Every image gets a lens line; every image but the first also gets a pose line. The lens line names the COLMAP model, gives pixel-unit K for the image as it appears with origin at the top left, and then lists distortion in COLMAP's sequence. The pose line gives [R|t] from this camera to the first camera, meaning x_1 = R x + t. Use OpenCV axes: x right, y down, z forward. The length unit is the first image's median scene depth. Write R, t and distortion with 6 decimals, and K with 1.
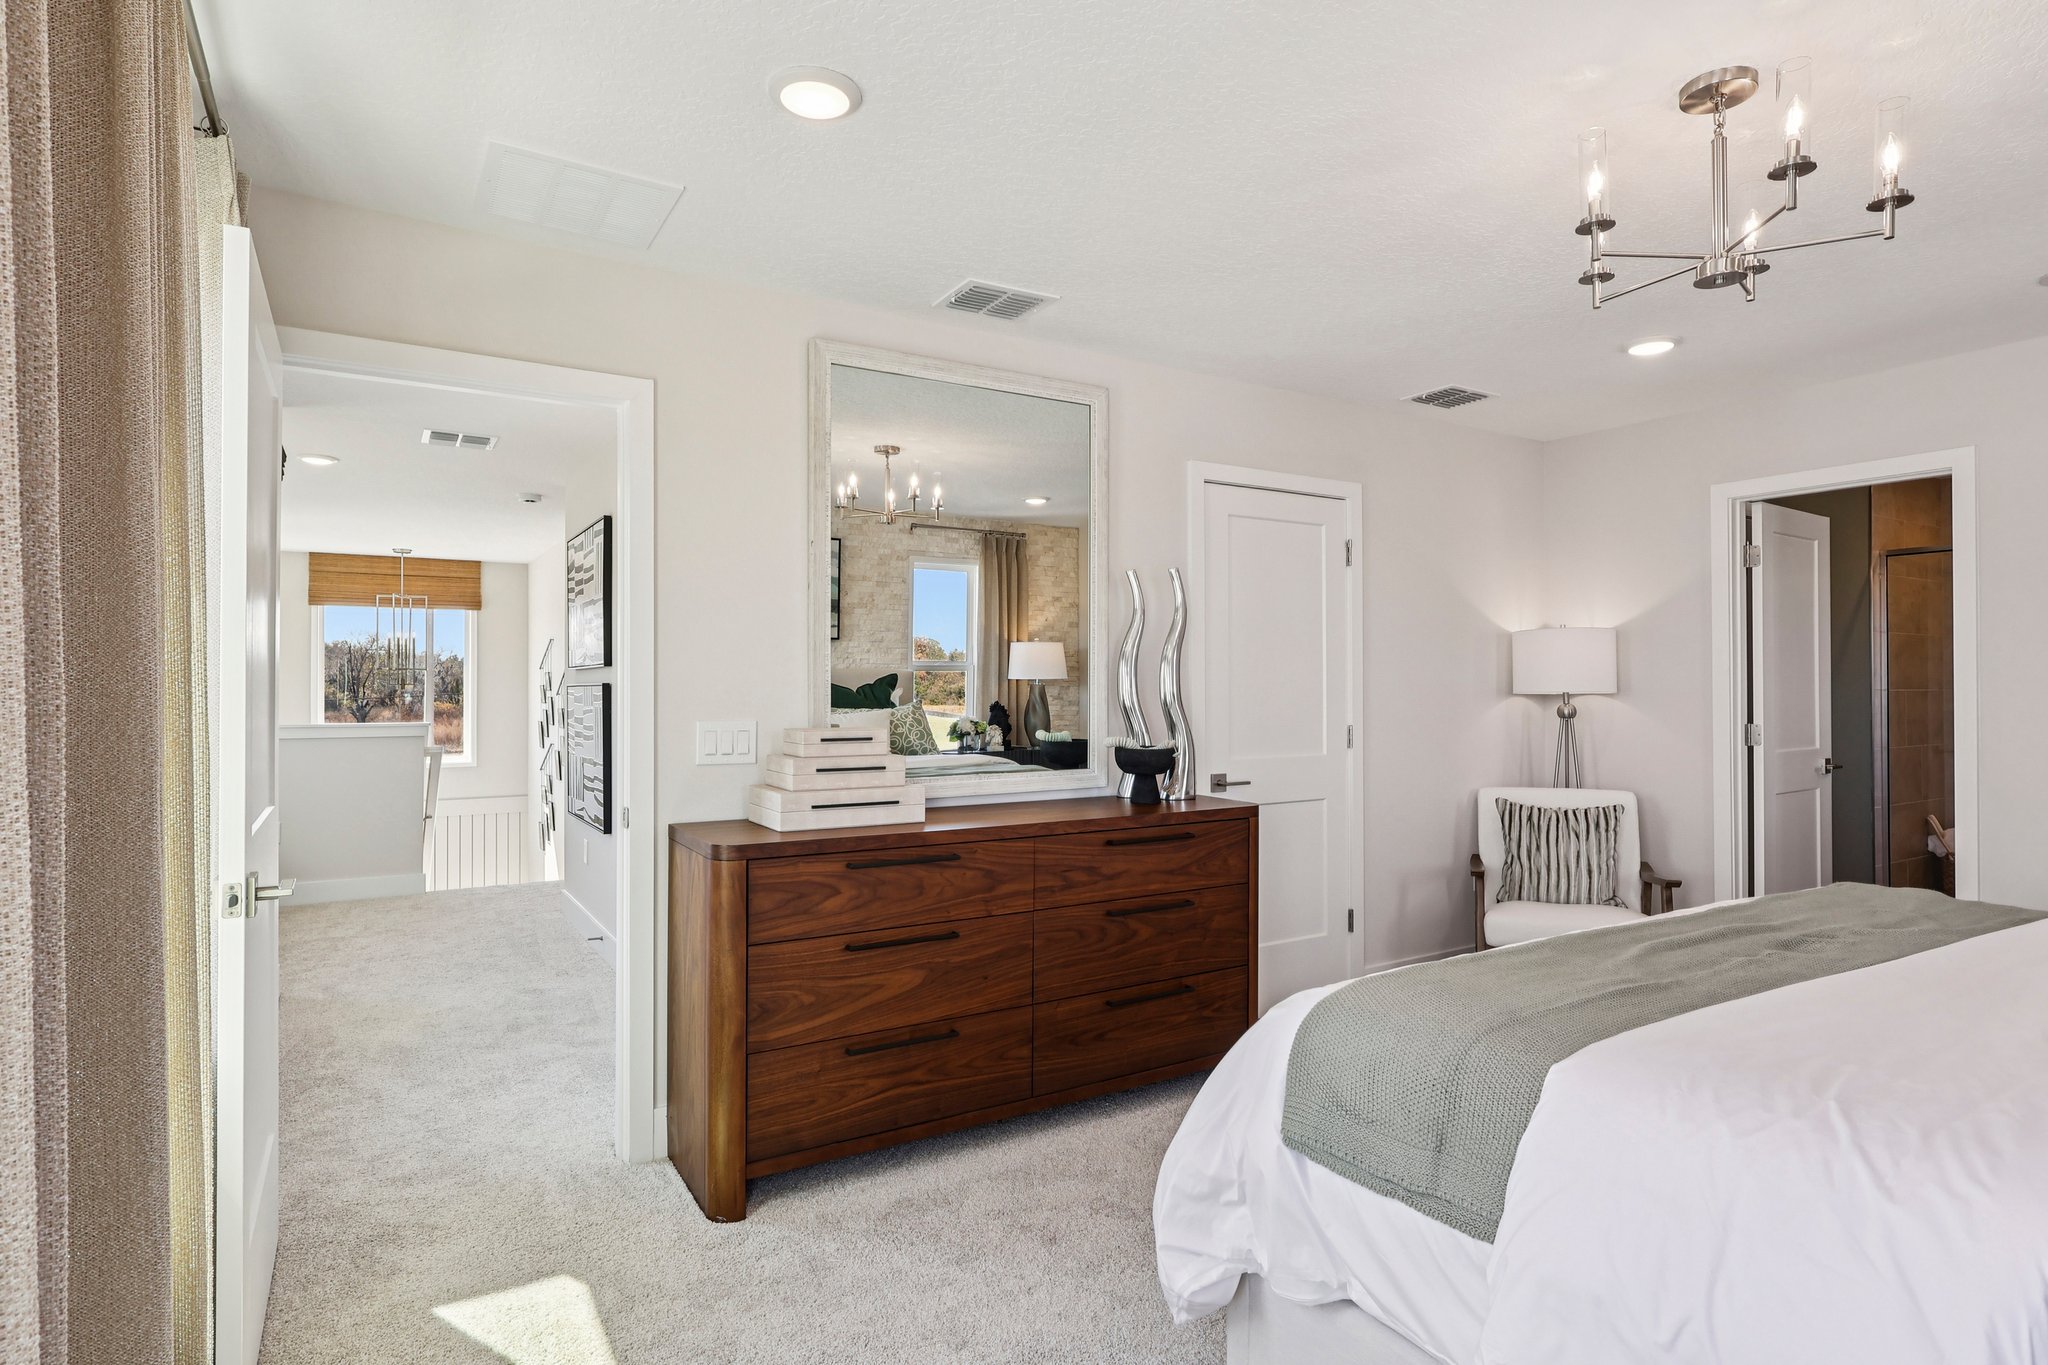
lens RADIAL K [[1030.1, 0, 1020.9], [0, 1030.1, 683.7], [0, 0, 1]] dist [0.002609, 0.000387]
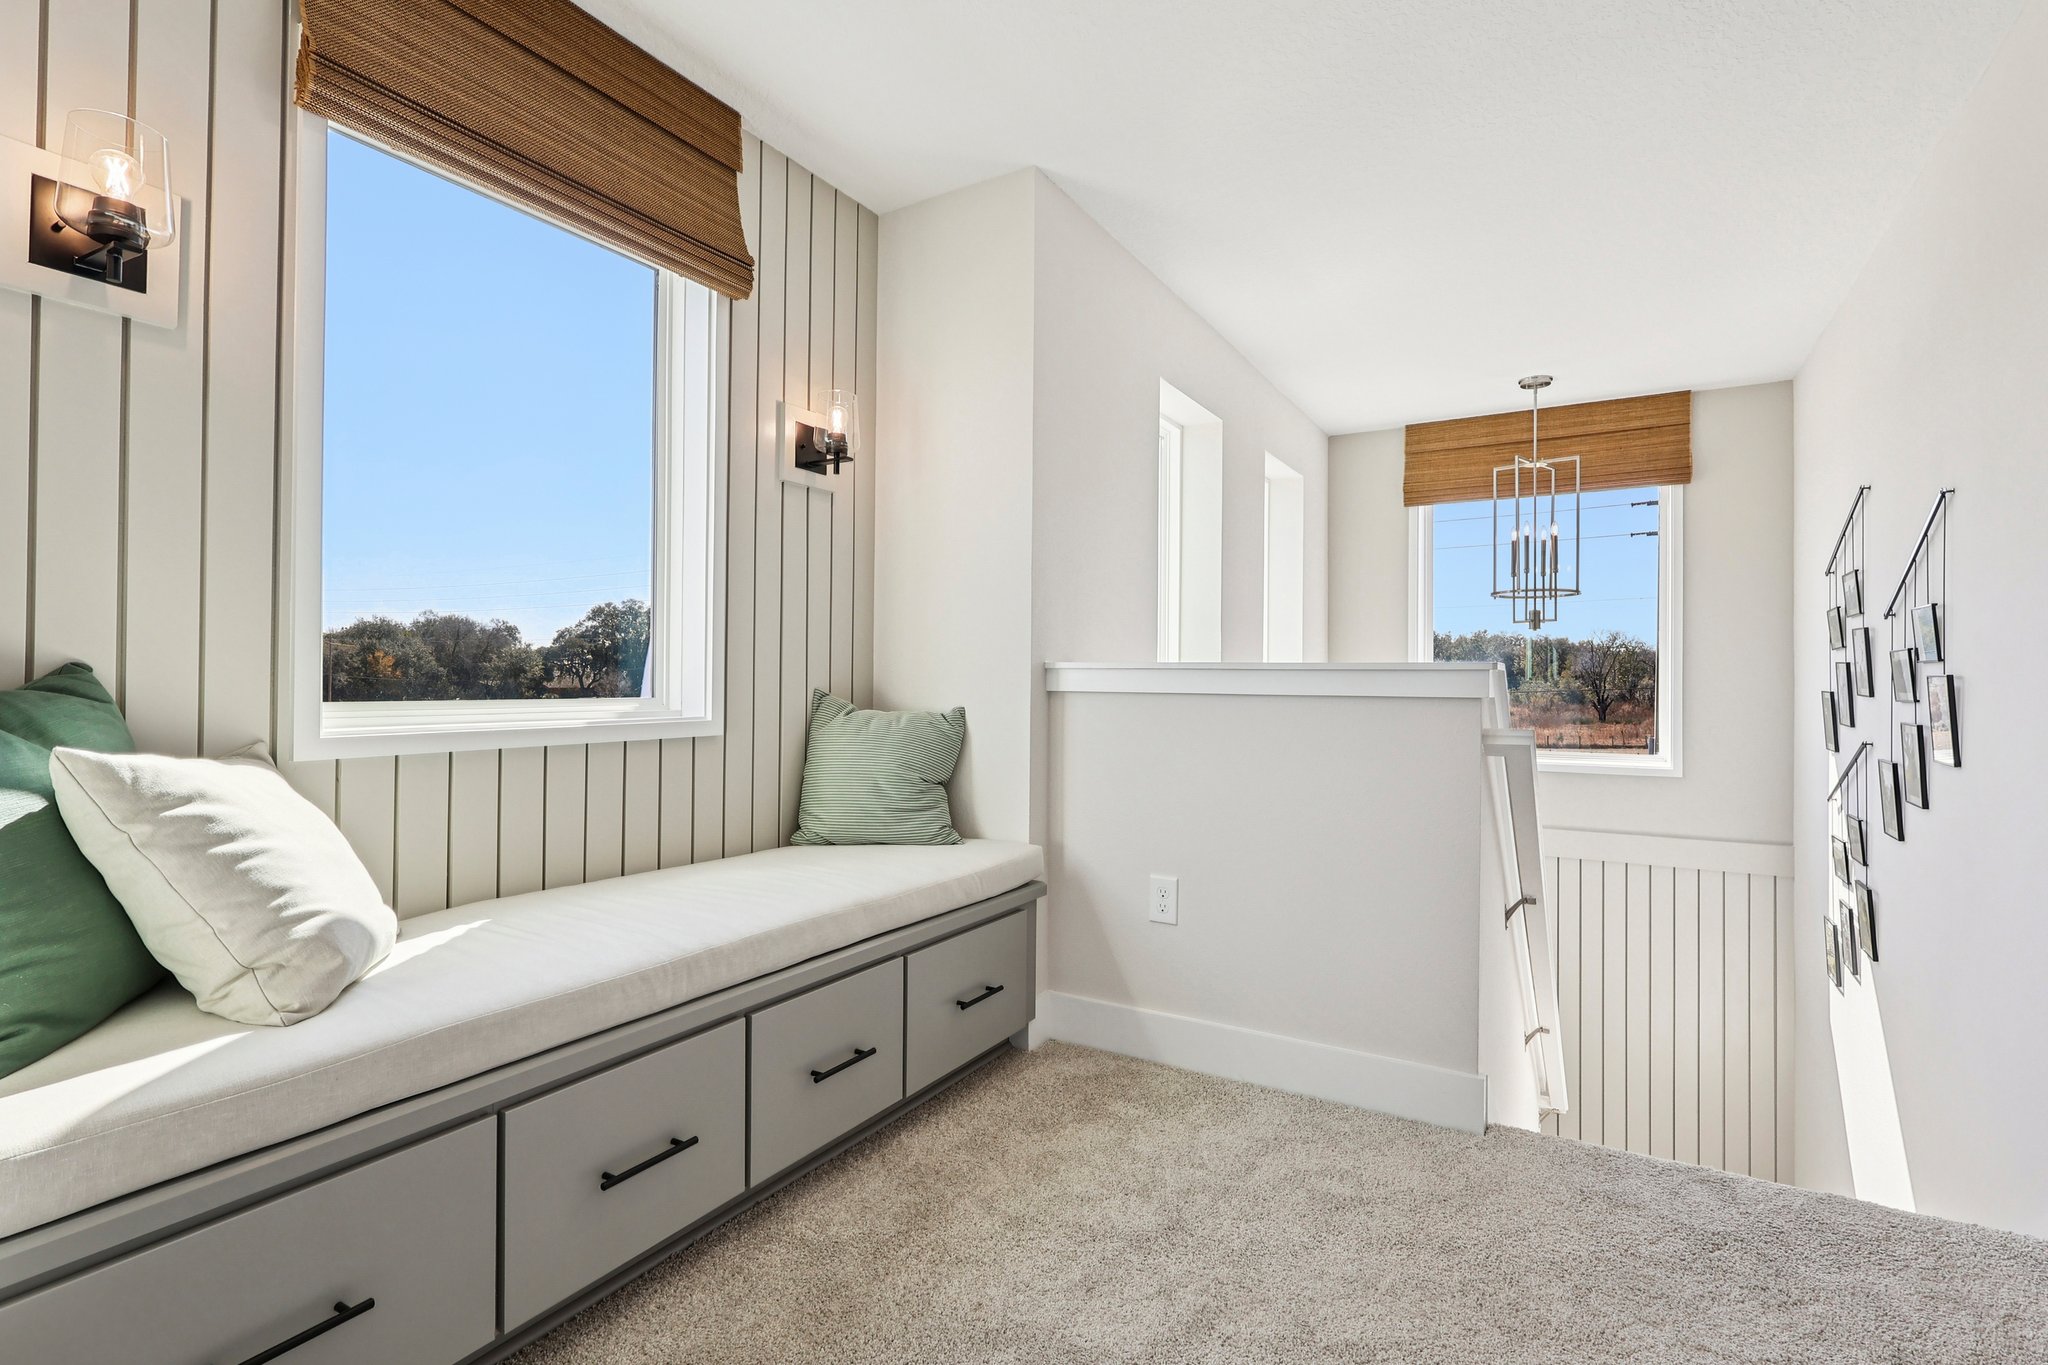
lens RADIAL K [[952.2, 0, 1037.9], [0, 952.2, 674.8], [0, 0, 1]] dist [-0.003349, -0.000047]
pose [[0.446405, -0.005812, -0.894812, -0.257120], [0.000291, 0.999980, -0.006350, 0.032702], [0.894831, 0.002574, 0.446398, 0.522940]]
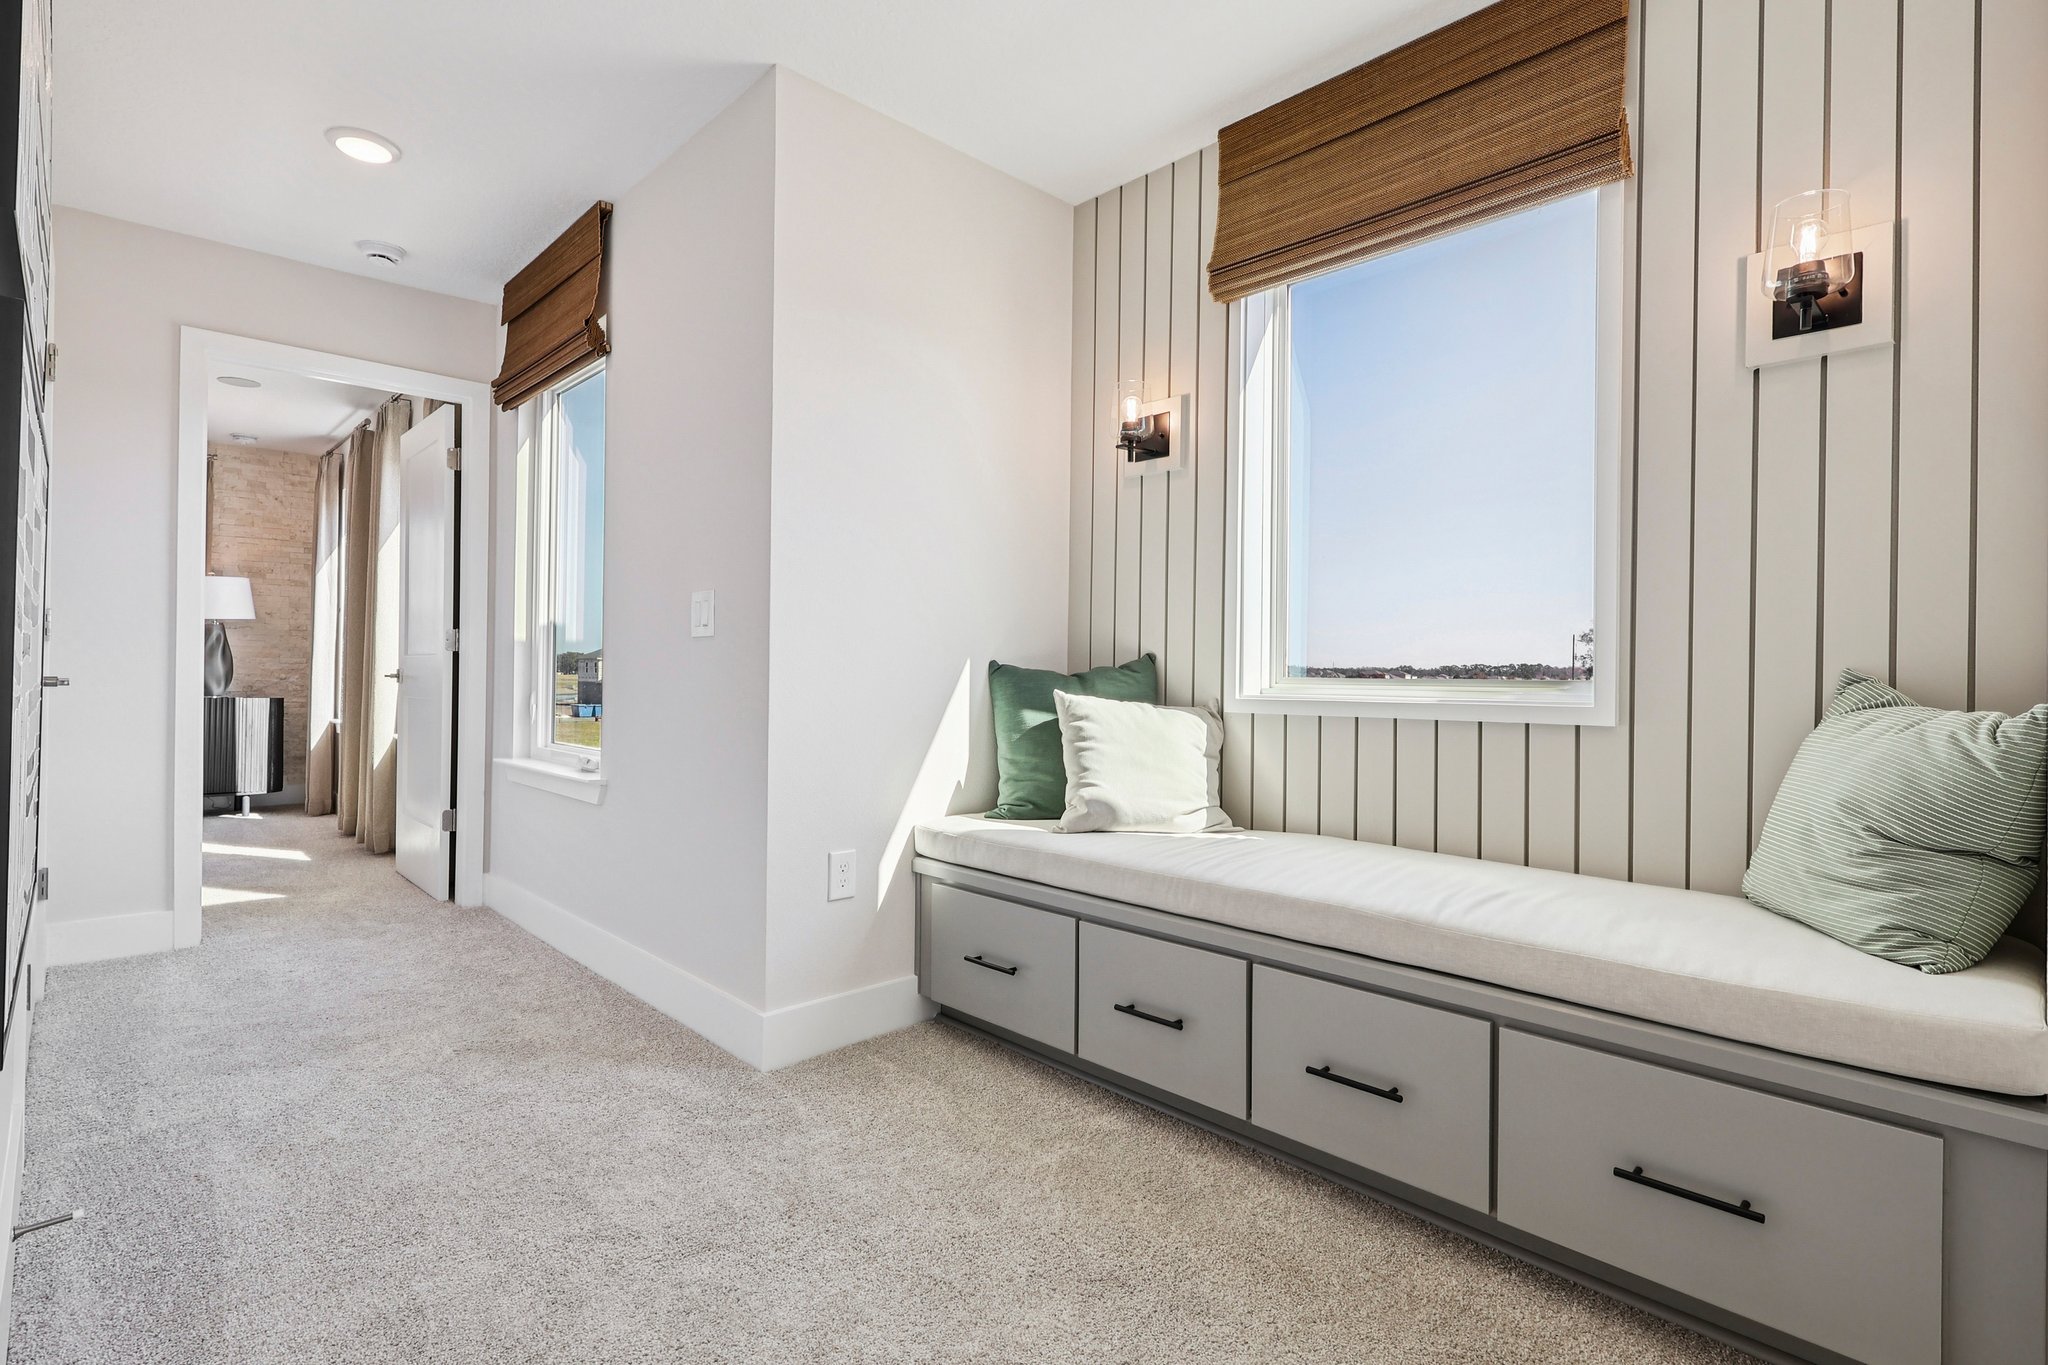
lens RADIAL K [[952.2, 0, 1020.4], [0, 952.2, 676.7], [0, 0, 1]] dist [-0.003349, -0.000047]
pose [[-0.977707, -0.015155, -0.209425, -0.322329], [-0.013430, 0.999863, -0.009655, 0.037690], [0.209542, -0.006627, -0.977777, 0.663860]]
